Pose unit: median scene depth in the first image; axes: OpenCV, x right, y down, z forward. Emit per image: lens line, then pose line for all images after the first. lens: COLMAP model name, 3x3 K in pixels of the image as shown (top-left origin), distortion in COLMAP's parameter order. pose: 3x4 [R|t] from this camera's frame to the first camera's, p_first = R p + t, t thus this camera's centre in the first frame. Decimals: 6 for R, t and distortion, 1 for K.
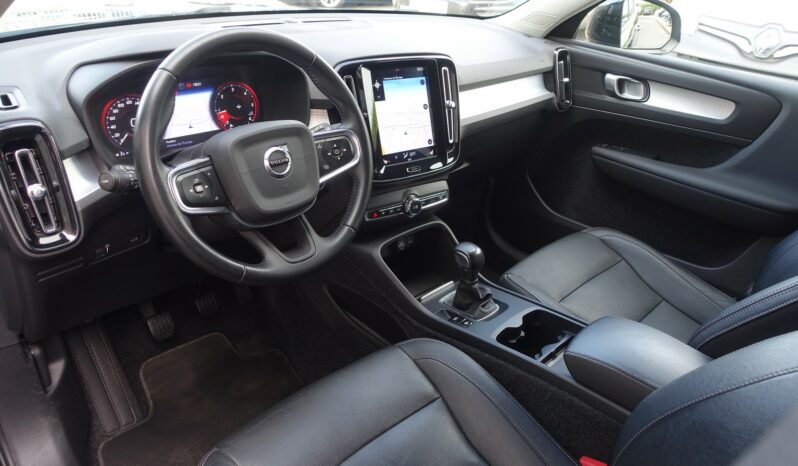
lens RADIAL K [[543.3, 0, 399.0], [0, 543.3, 233.0], [0, 0, 1]] dist [-0.004165, -0.000597]
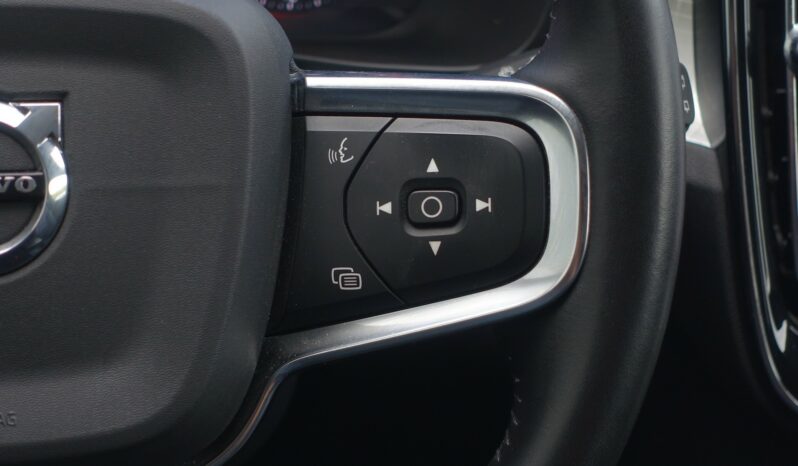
lens RADIAL K [[1719.5, 0, 399.0], [0, 1719.5, 233.0], [0, 0, 1]] dist [-0.037986, -0.064336]
pose [[0.759622, 0.217755, -0.612828, 0.160288], [-0.277731, 0.960655, -0.002909, -0.108935], [0.588082, 0.172411, 0.790211, 0.461108]]
